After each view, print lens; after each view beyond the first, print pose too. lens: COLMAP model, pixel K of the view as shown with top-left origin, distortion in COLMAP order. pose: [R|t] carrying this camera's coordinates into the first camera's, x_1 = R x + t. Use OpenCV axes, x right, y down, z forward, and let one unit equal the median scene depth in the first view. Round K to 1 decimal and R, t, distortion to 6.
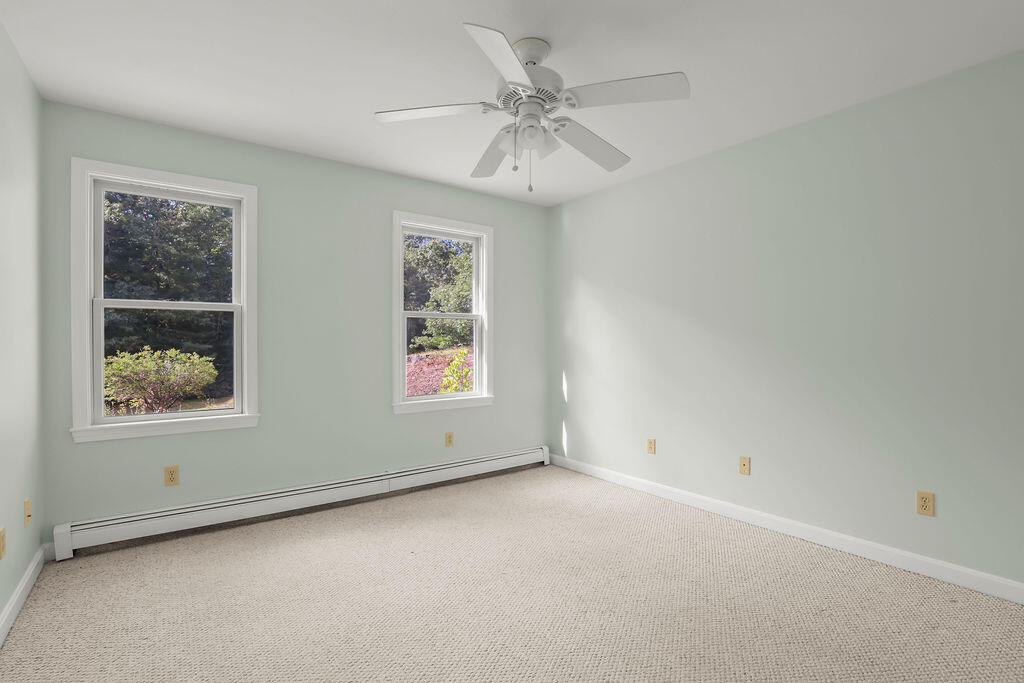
lens RADIAL K [[471.9, 0, 518.5], [0, 471.9, 336.1], [0, 0, 1]] dist [-0.030376, 0.000795]
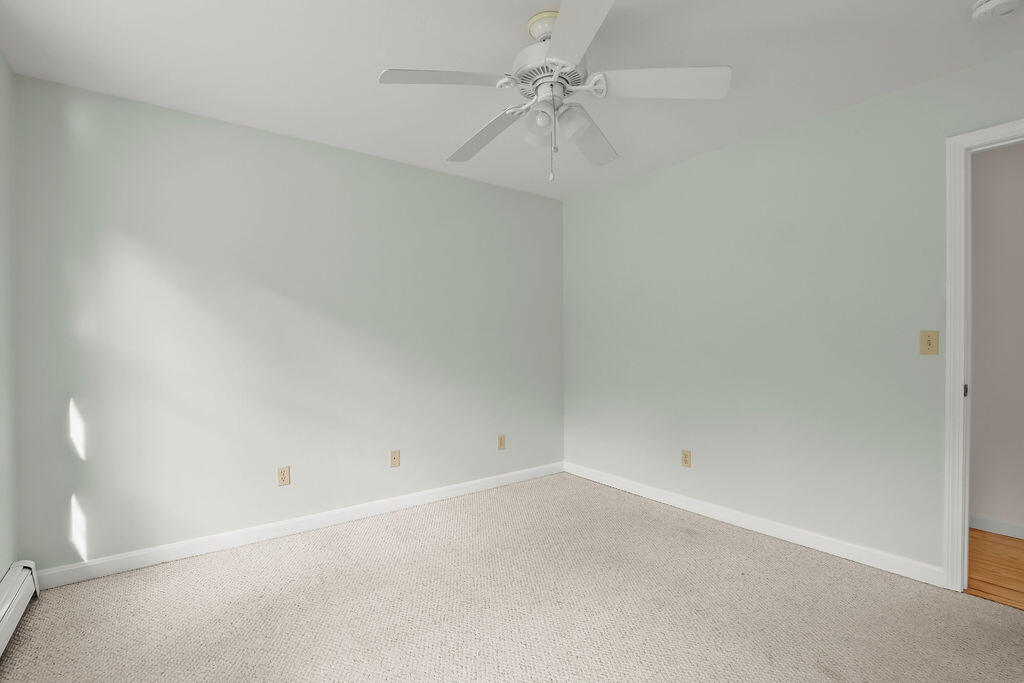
lens RADIAL K [[471.9, 0, 511.0], [0, 471.9, 338.8], [0, 0, 1]] dist [-0.030376, 0.000795]
pose [[-0.006895, 0.001032, 0.999976, -0.430606], [-0.014832, 0.999889, -0.001134, -0.003433], [-0.999866, -0.014840, -0.006879, 0.522030]]
